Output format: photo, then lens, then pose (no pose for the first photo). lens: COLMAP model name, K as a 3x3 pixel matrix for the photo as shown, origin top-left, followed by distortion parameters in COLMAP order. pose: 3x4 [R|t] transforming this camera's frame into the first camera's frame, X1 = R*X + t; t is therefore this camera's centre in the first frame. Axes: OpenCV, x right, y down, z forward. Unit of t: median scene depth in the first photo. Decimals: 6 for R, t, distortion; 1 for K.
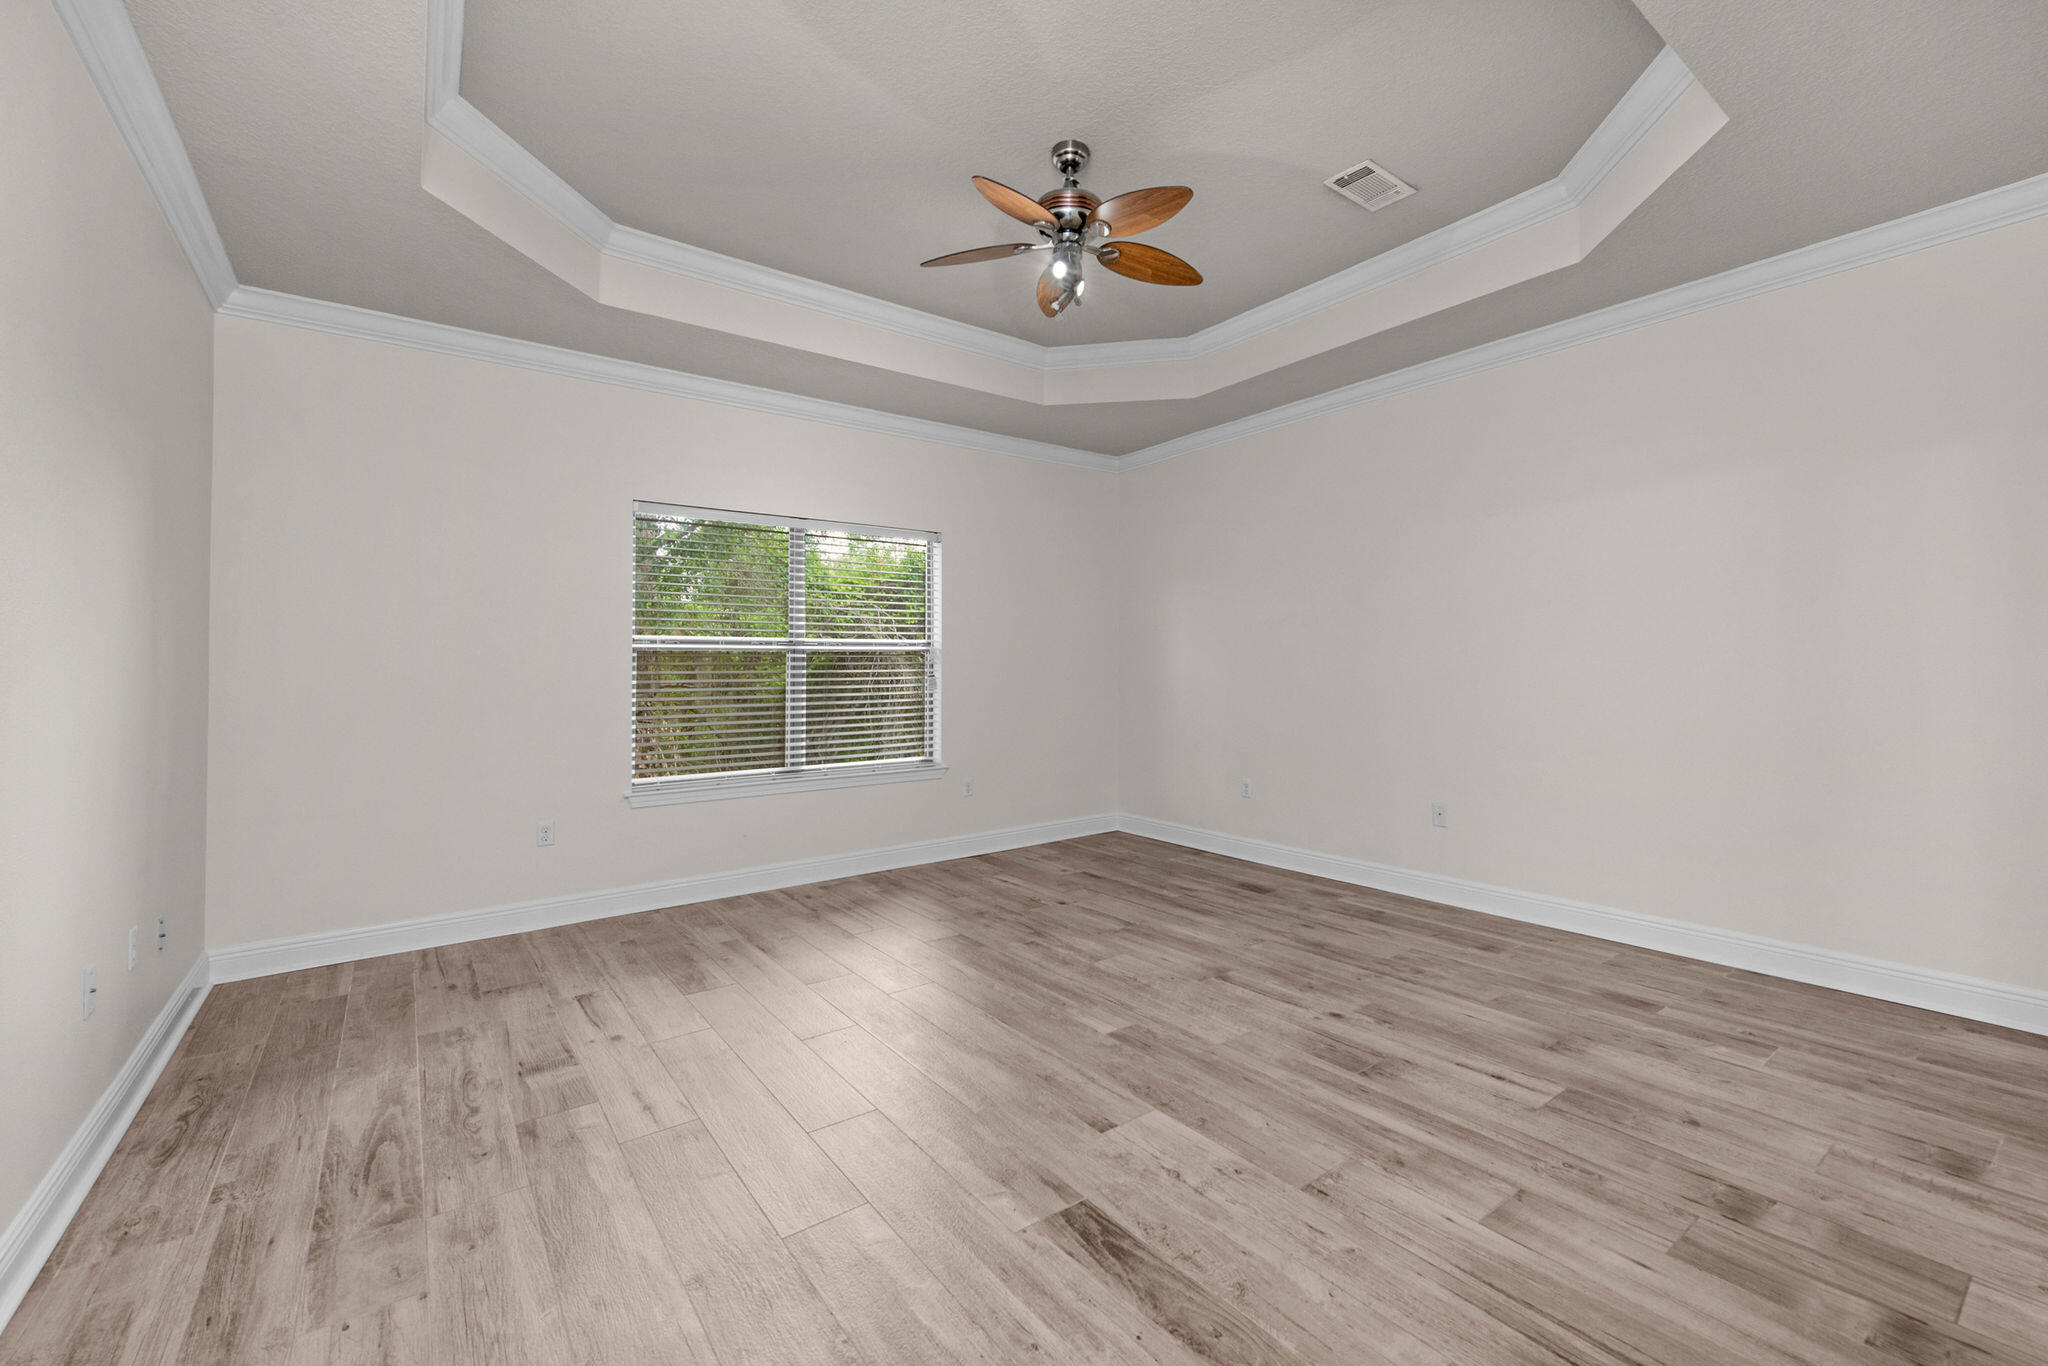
lens RADIAL K [[822.2, 0, 1082.3], [0, 822.2, 668.2], [0, 0, 1]] dist [0.010124, -0.002461]
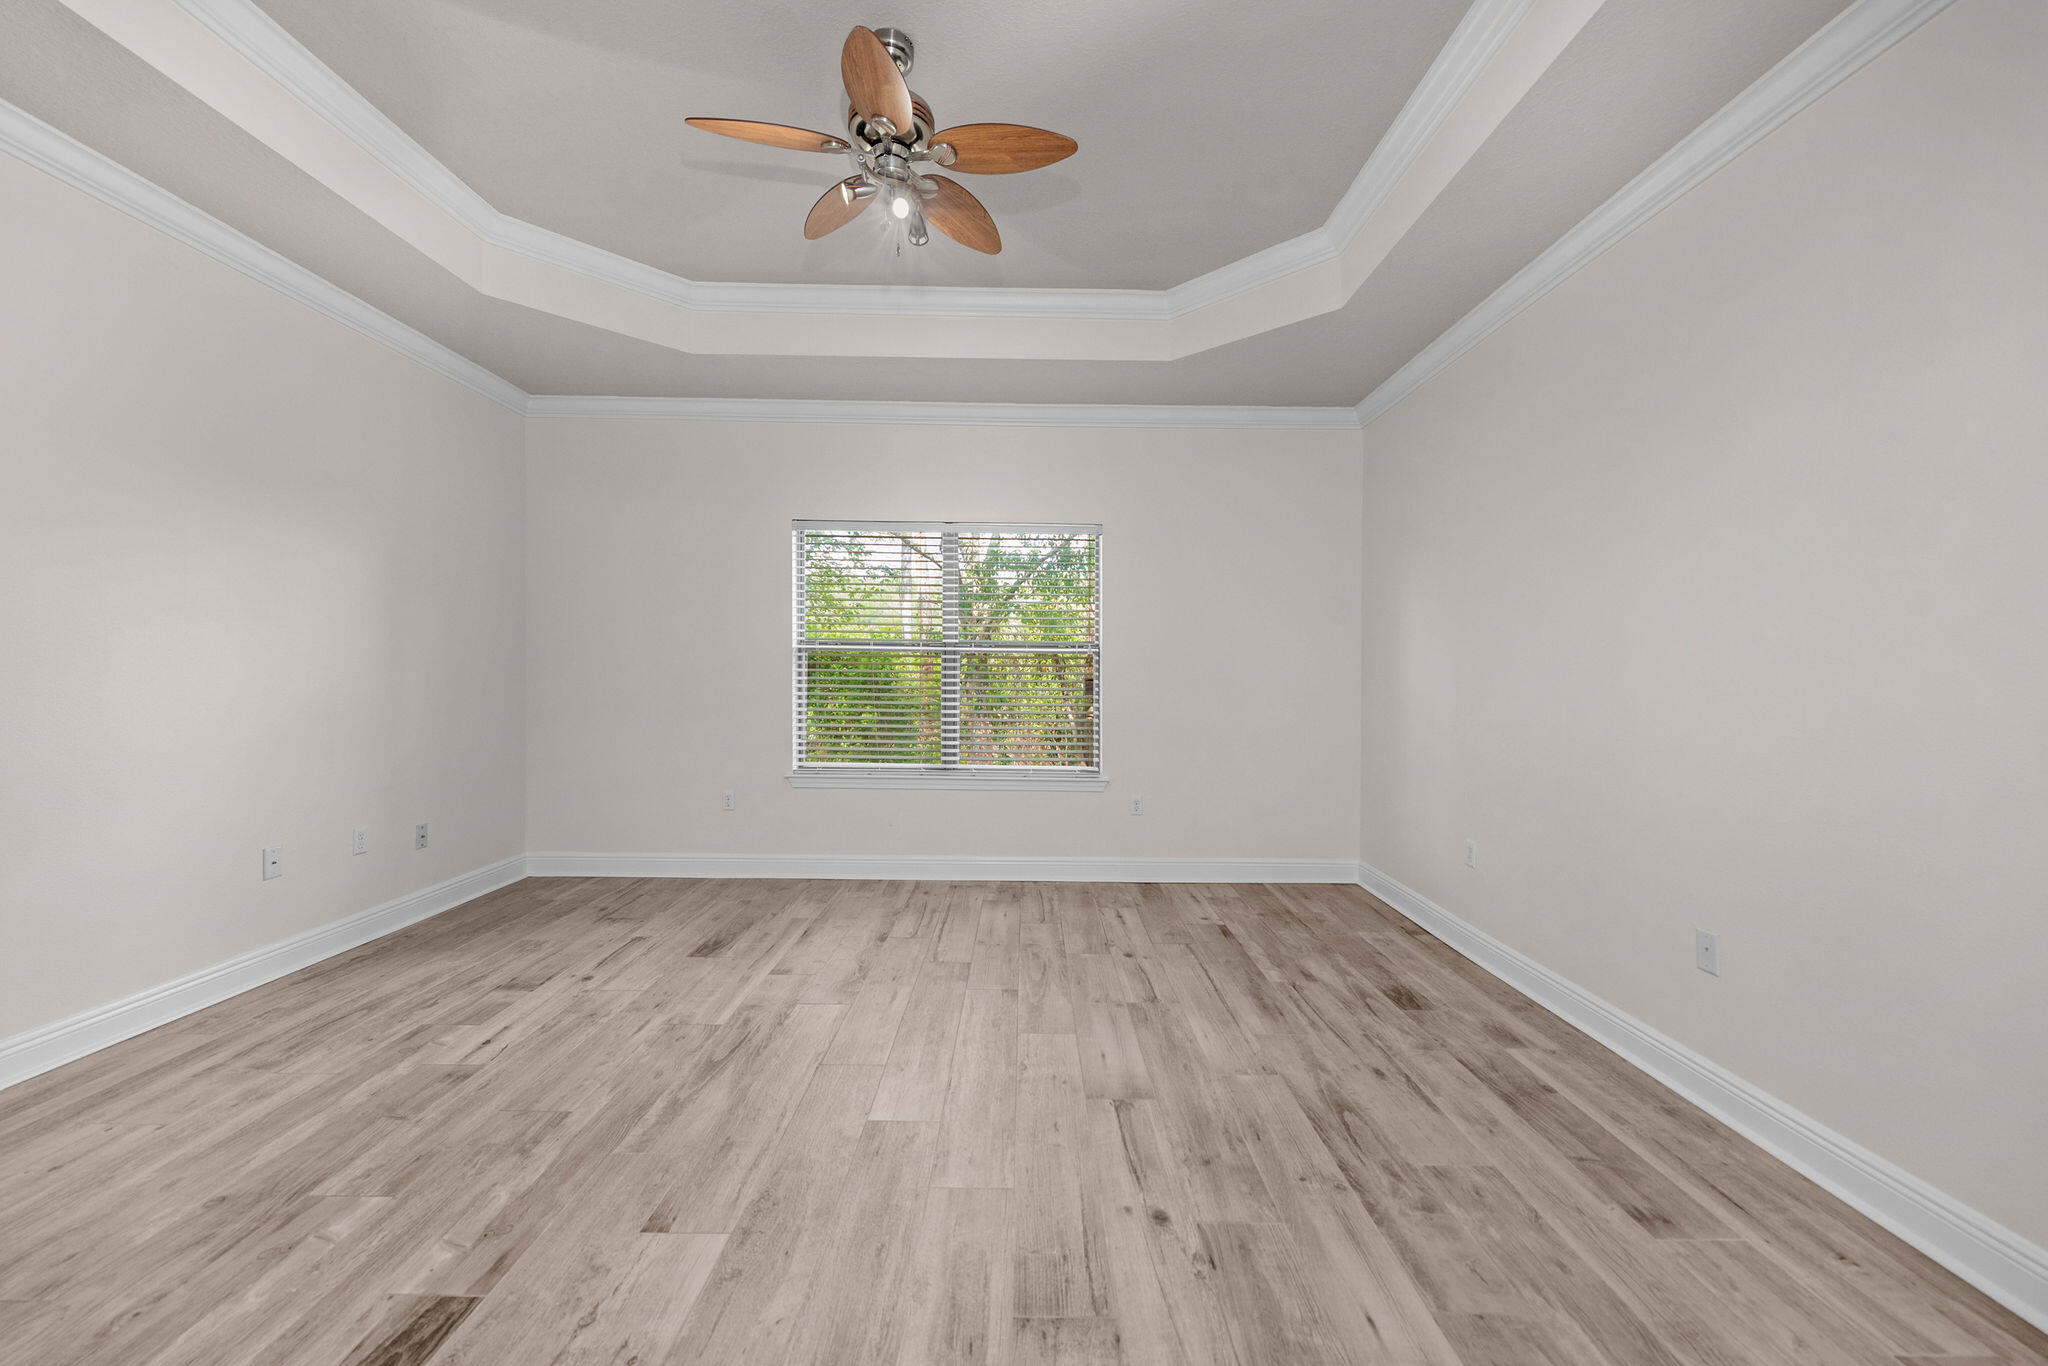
lens RADIAL K [[822.2, 0, 1089.9], [0, 822.2, 675.3], [0, 0, 1]] dist [0.010124, -0.002461]
pose [[0.800112, 0.023100, -0.599406, 0.542230], [-0.022405, 0.999712, 0.008620, -0.006383], [0.599433, 0.006533, 0.800399, 0.377500]]
